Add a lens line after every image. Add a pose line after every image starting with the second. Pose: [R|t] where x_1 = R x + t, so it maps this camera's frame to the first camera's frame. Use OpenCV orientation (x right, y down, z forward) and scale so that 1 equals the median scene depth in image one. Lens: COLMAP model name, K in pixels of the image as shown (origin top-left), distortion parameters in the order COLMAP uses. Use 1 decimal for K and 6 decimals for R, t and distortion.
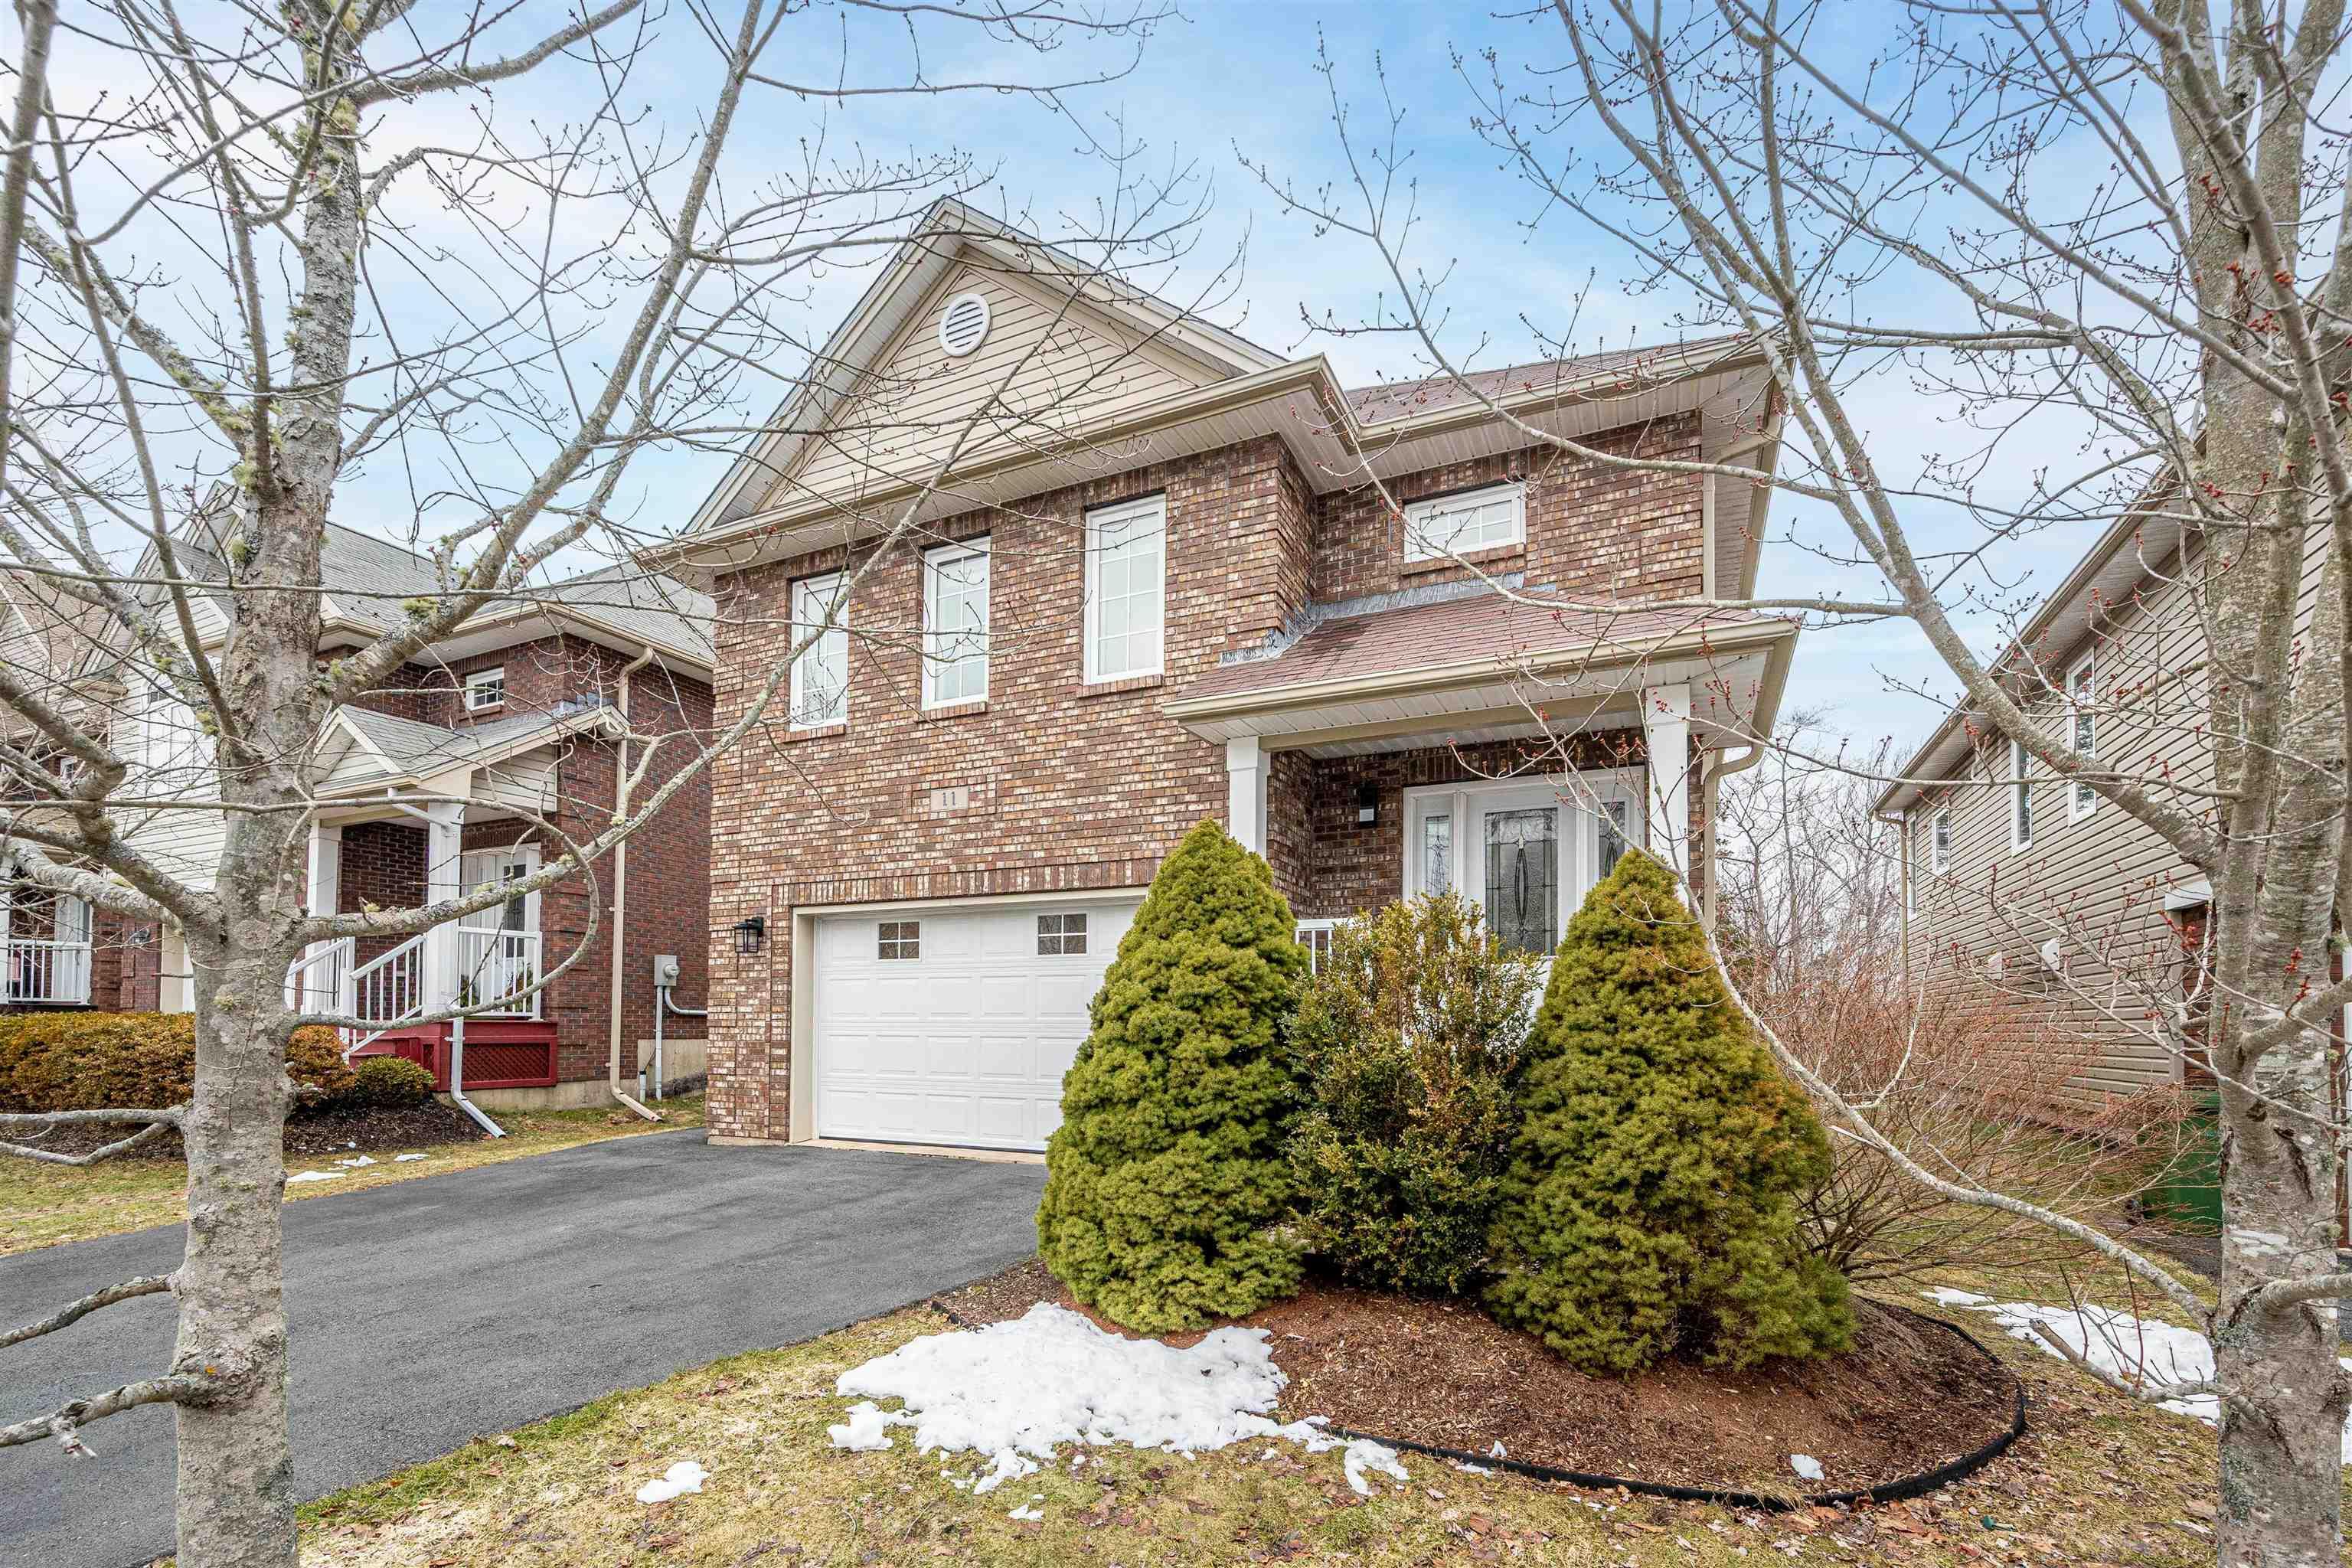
lens RADIAL K [[909.7, 0, 1175.4], [0, 909.7, 800.7], [0, 0, 1]] dist [-0.001215, 0.000151]
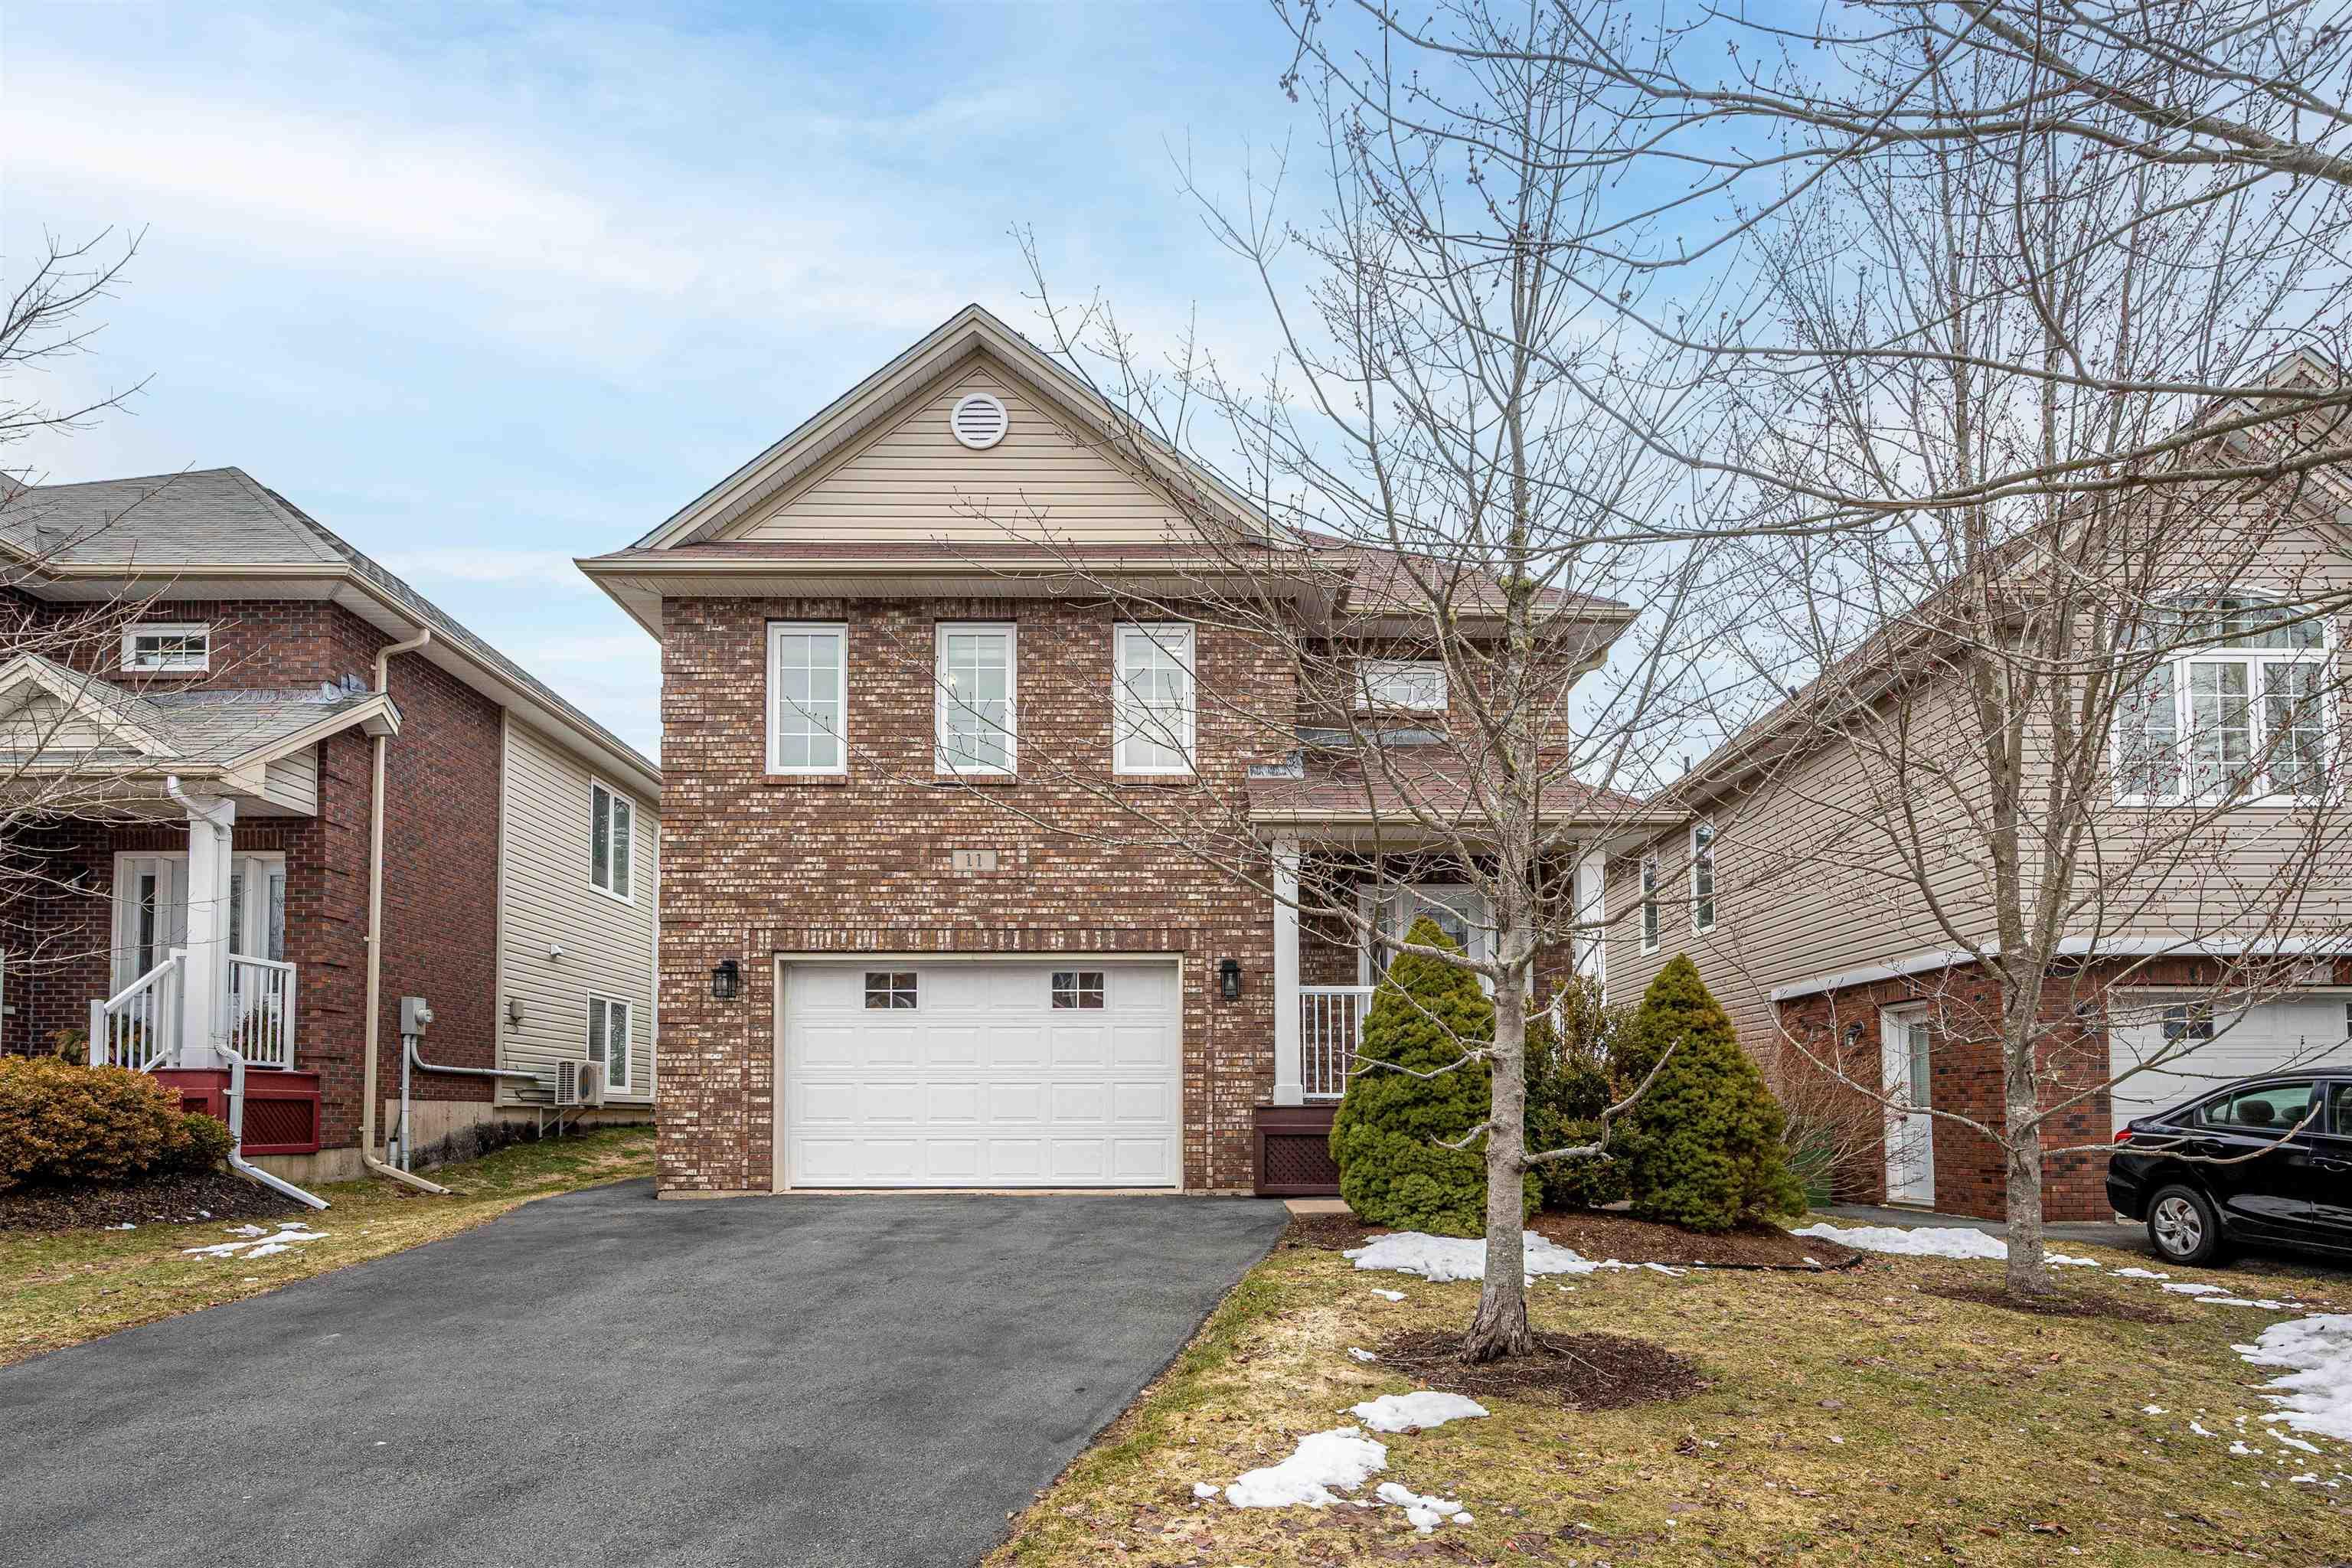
lens RADIAL K [[975.0, 0, 1176.0], [0, 975.0, 784.0], [0, 0, 1]] dist [-0.000324, -0.000136]
pose [[0.927580, 0.112031, 0.356432, -0.440475], [-0.085864, 0.992372, -0.088463, -0.009755], [-0.363624, 0.051452, 0.930124, -0.170685]]
